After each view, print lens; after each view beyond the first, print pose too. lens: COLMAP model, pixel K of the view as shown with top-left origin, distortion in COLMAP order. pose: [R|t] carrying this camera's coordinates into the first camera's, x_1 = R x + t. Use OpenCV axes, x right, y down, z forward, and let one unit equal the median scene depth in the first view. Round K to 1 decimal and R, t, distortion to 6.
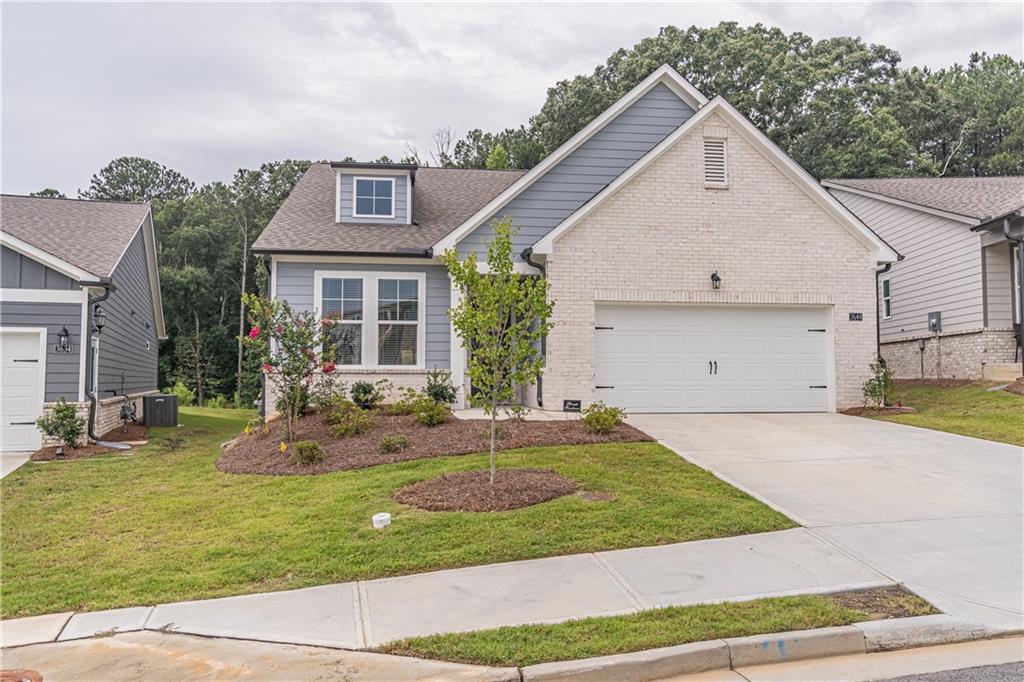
lens RADIAL K [[784.7, 0, 511.9], [0, 784.7, 342.9], [0, 0, 1]] dist [-0.009093, 0.002619]
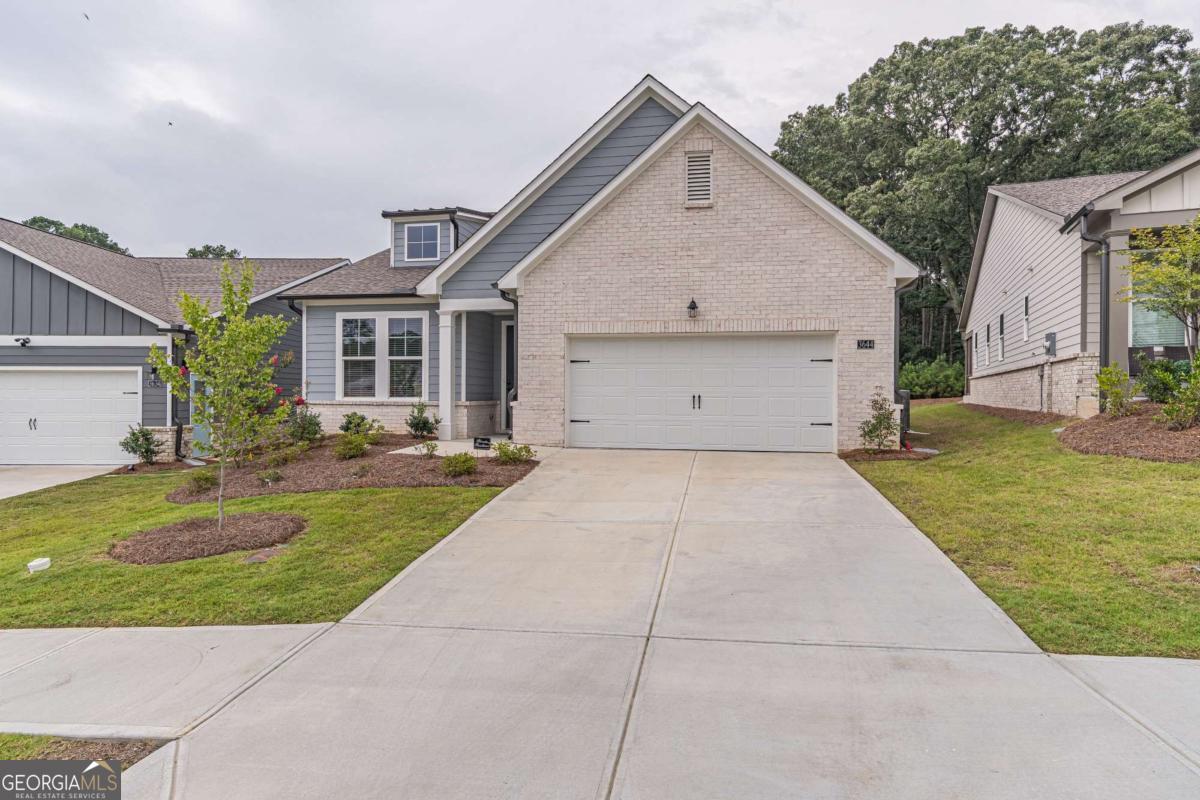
lens RADIAL K [[669.8, 0, 600.0], [0, 669.8, 397.5], [0, 0, 1]] dist [-0.000072, -0.001323]
pose [[0.947377, 0.005997, -0.320064, 0.402809], [0.010526, 0.998700, 0.049869, -0.014865], [0.319947, -0.050614, 0.946082, 0.207387]]
